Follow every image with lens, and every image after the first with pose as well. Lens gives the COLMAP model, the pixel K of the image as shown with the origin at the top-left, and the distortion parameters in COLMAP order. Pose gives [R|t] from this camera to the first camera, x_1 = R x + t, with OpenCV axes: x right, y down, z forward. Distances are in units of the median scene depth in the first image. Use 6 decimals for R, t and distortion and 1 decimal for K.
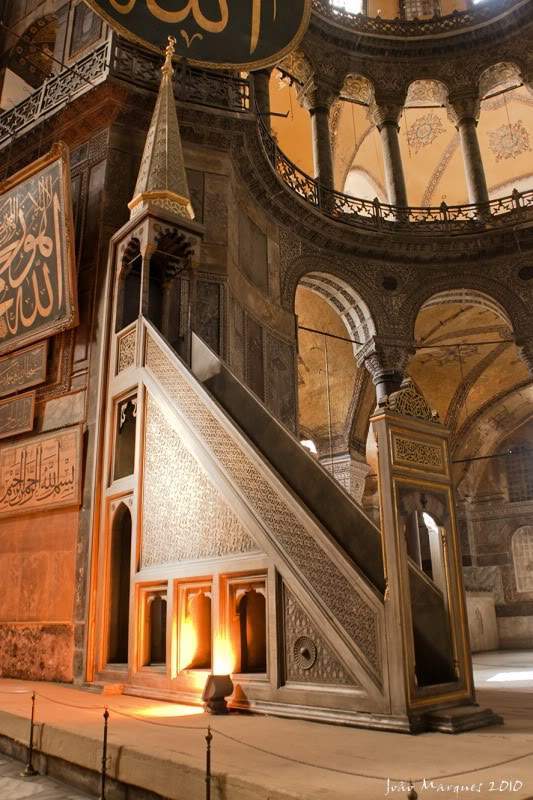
lens RADIAL K [[655.8, 0, 266.5], [0, 655.8, 400.0], [0, 0, 1]] dist [-0.131026, 0.094566]
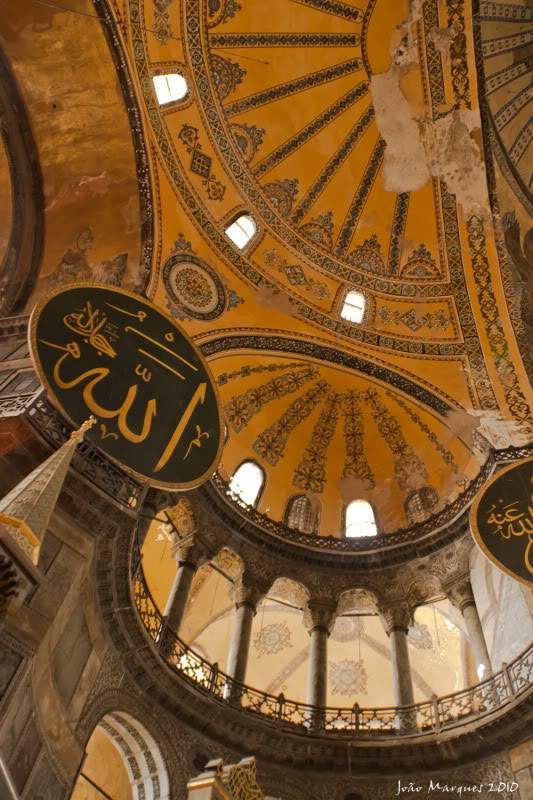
lens RADIAL K [[655.8, 0, 266.5], [0, 655.8, 400.0], [0, 0, 1]] dist [-0.131026, 0.094566]
pose [[0.910409, 0.405521, 0.081905, 0.006679], [-0.236375, 0.672350, -0.701478, 0.063506], [-0.339533, 0.619272, 0.707969, 0.091937]]
